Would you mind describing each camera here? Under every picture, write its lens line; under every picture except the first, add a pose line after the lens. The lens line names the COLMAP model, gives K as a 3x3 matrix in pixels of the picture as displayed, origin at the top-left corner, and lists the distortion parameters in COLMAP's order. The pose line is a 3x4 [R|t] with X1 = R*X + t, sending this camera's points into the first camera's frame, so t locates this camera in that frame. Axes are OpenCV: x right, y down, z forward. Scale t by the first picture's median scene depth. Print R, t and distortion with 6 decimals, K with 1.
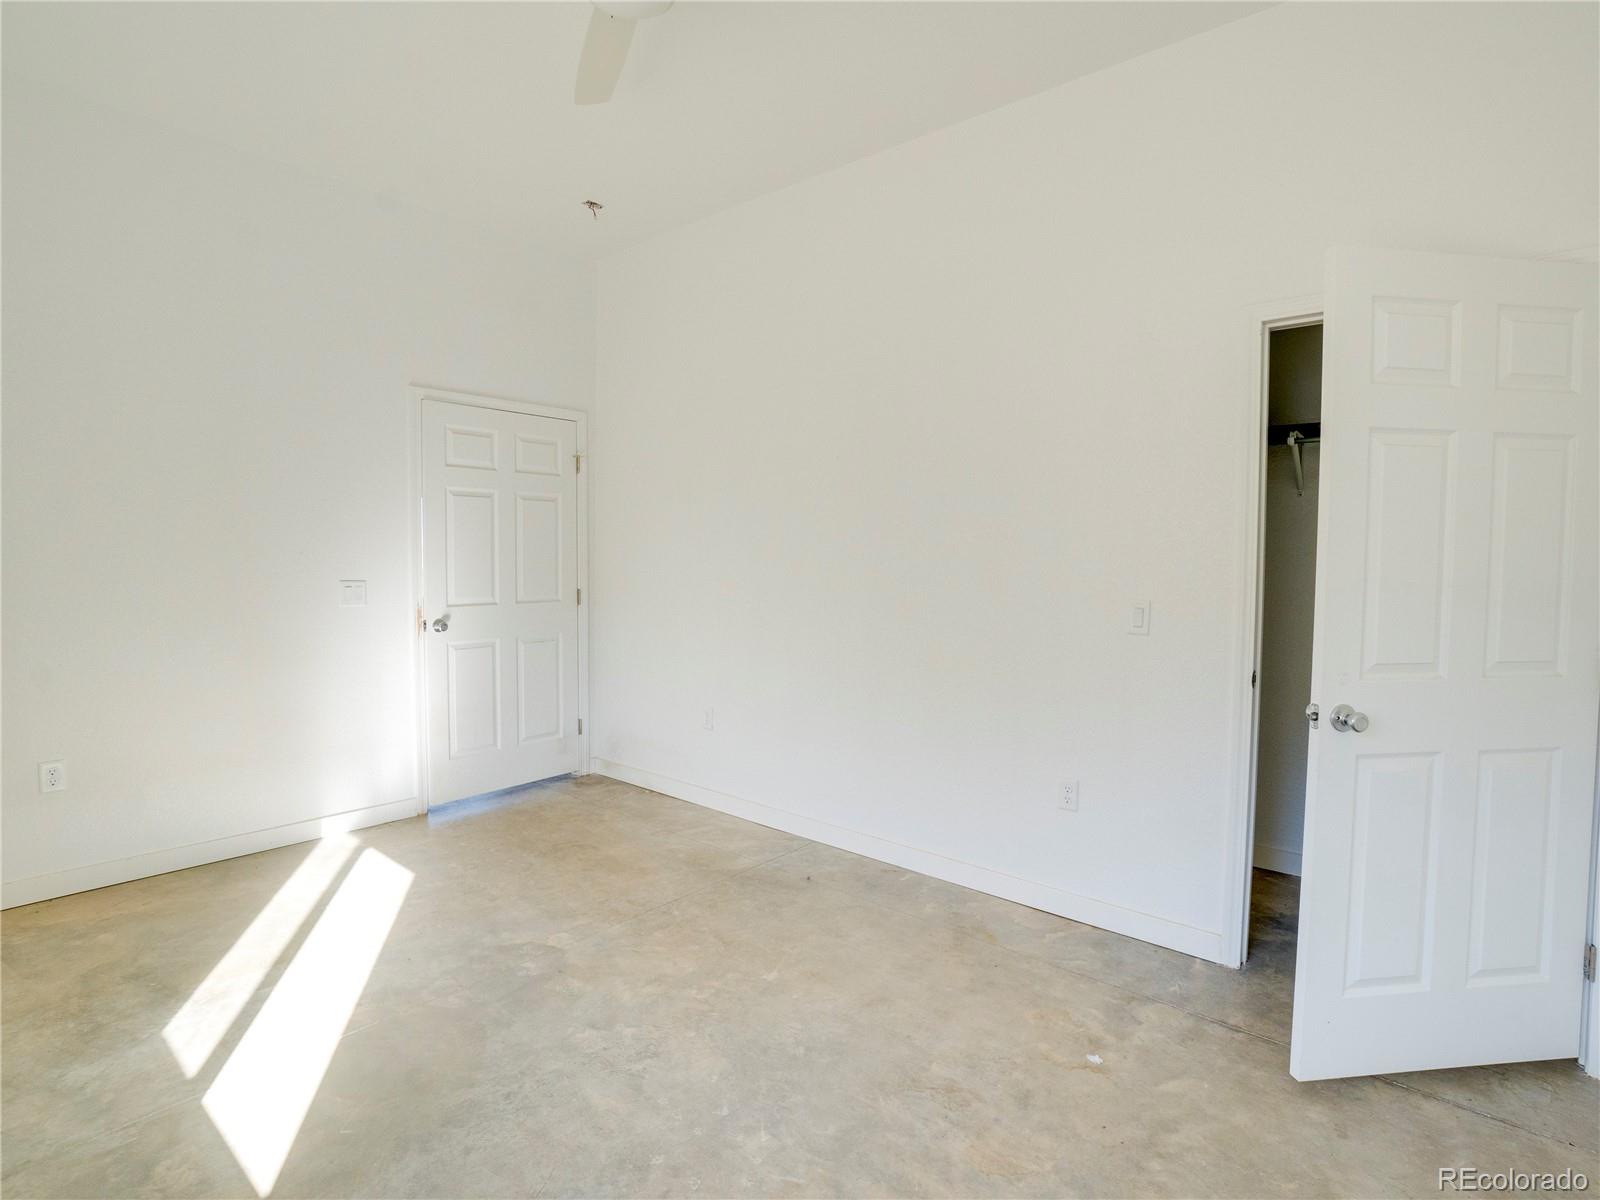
lens RADIAL K [[797.2, 0, 760.1], [0, 797.2, 602.8], [0, 0, 1]] dist [-0.030766, 0.005904]
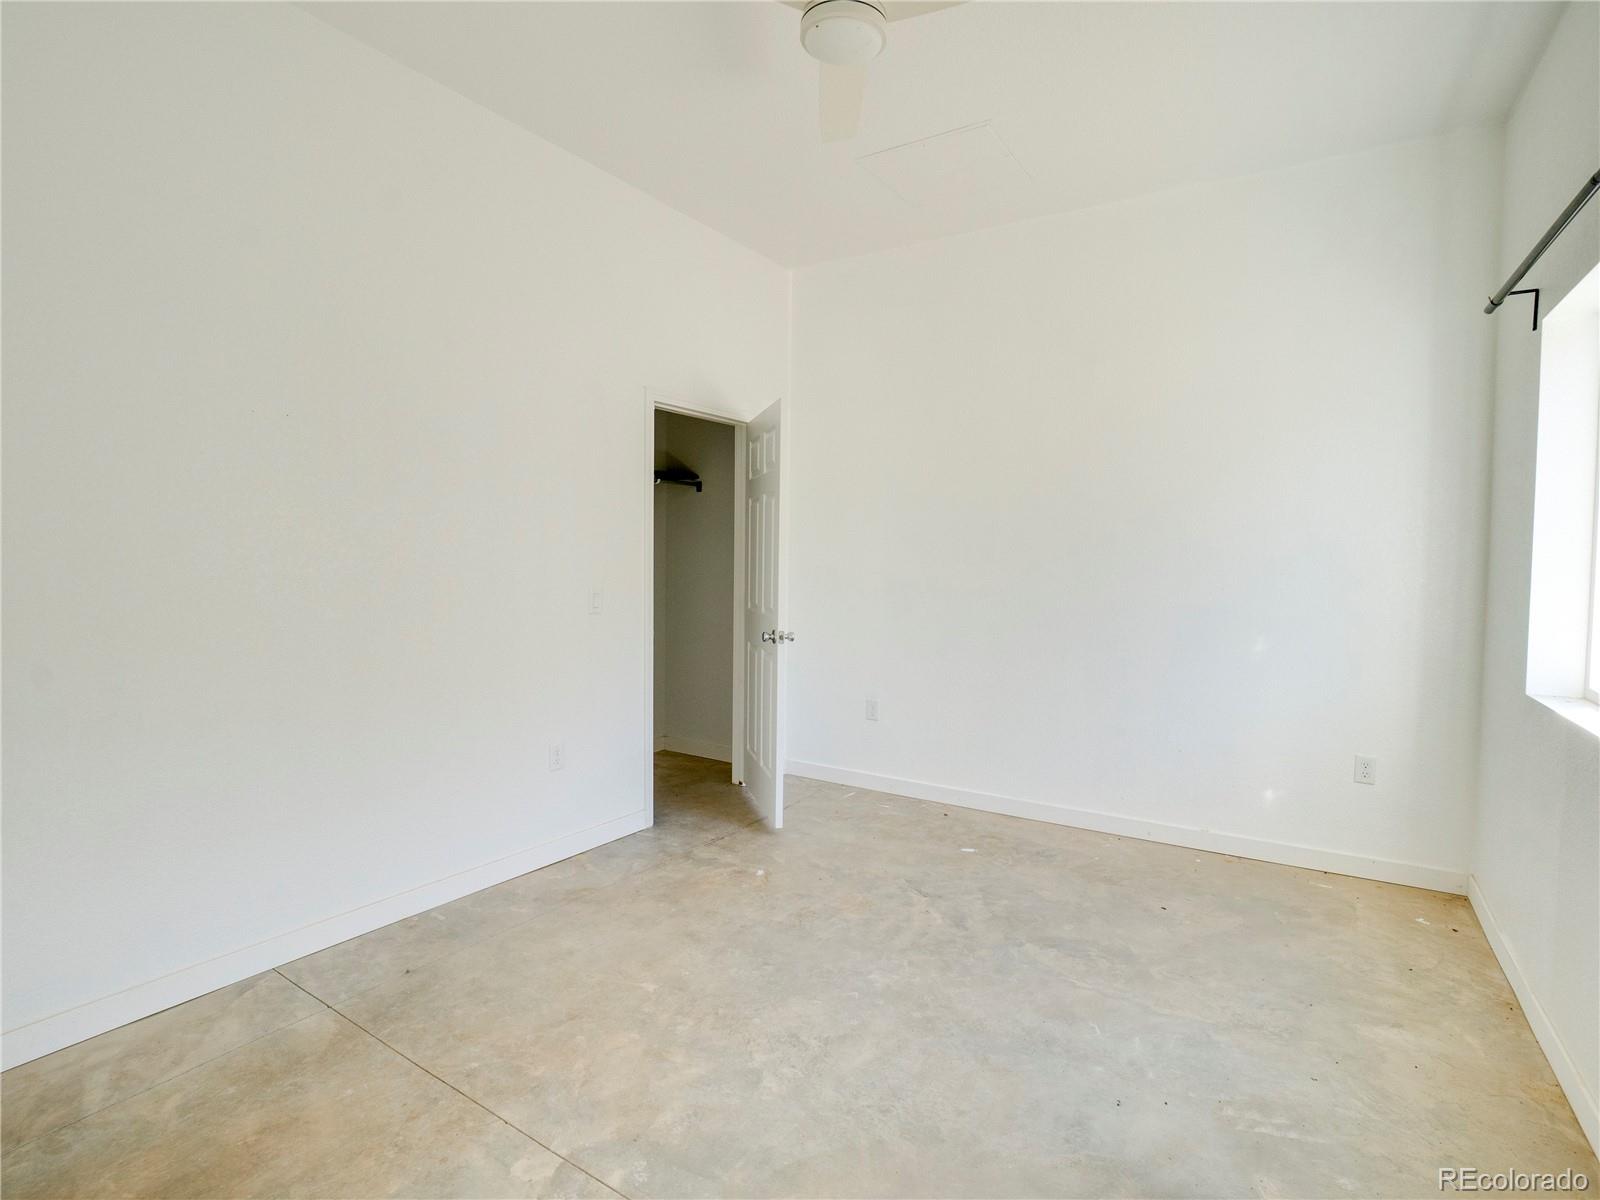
lens RADIAL K [[797.2, 0, 808.3], [0, 797.2, 589.3], [0, 0, 1]] dist [-0.030766, 0.005904]
pose [[-0.153967, -0.049834, 0.986819, -1.012642], [0.040679, 0.997561, 0.056723, -0.072598], [-0.987238, 0.048876, -0.151564, 0.979919]]
